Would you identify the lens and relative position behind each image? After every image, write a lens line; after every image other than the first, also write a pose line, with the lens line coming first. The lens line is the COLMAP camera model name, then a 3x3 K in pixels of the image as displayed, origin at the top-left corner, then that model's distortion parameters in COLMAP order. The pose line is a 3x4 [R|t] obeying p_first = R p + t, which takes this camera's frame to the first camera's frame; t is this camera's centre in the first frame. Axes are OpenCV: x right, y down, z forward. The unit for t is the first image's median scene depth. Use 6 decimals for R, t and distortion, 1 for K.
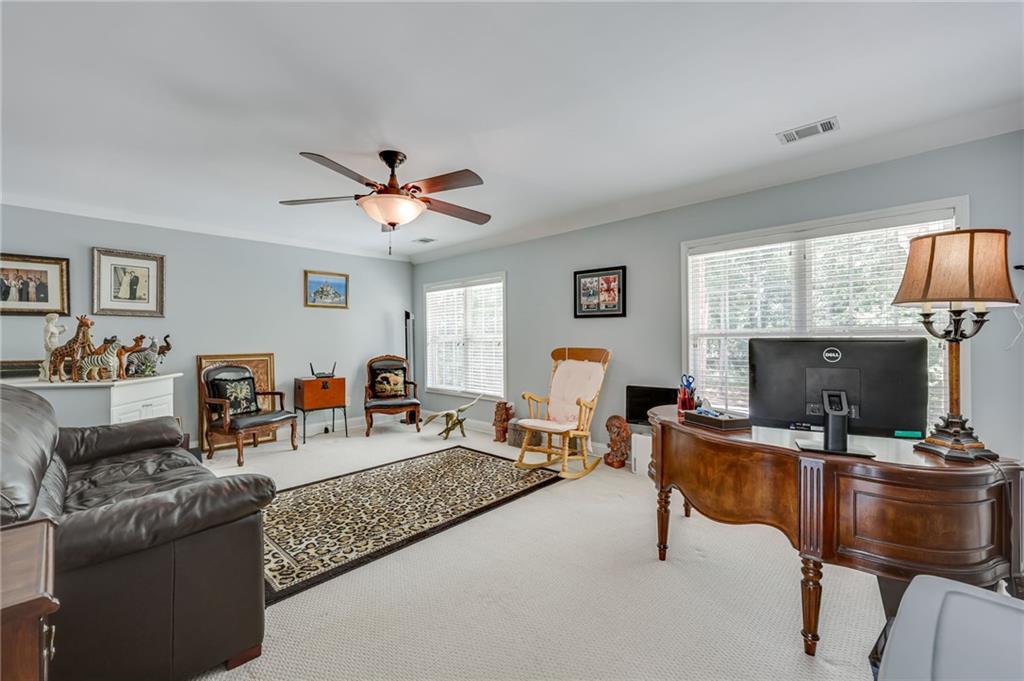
lens RADIAL K [[418.5, 0, 512.0], [0, 418.5, 340.5], [0, 0, 1]] dist [-0.000643, -0.000063]
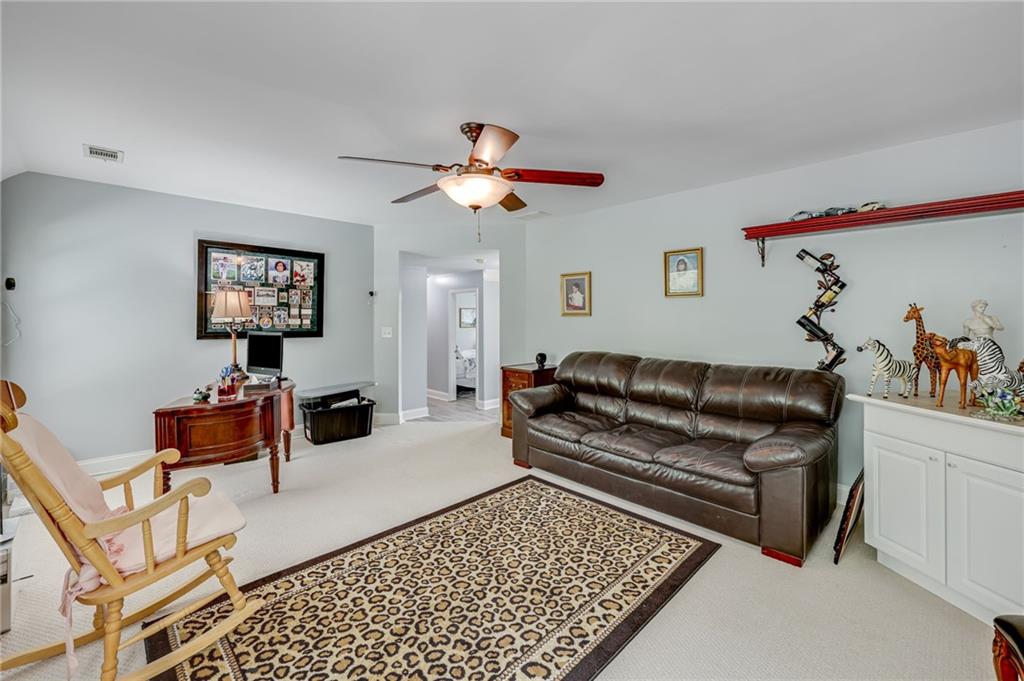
lens RADIAL K [[418.5, 0, 512.0], [0, 418.5, 340.5], [0, 0, 1]] dist [-0.000643, -0.000063]
pose [[-0.998452, 0.002648, 0.055566, -0.414597], [0.005916, 0.998257, 0.058721, -0.048857], [-0.055314, 0.058959, -0.996727, 1.902523]]
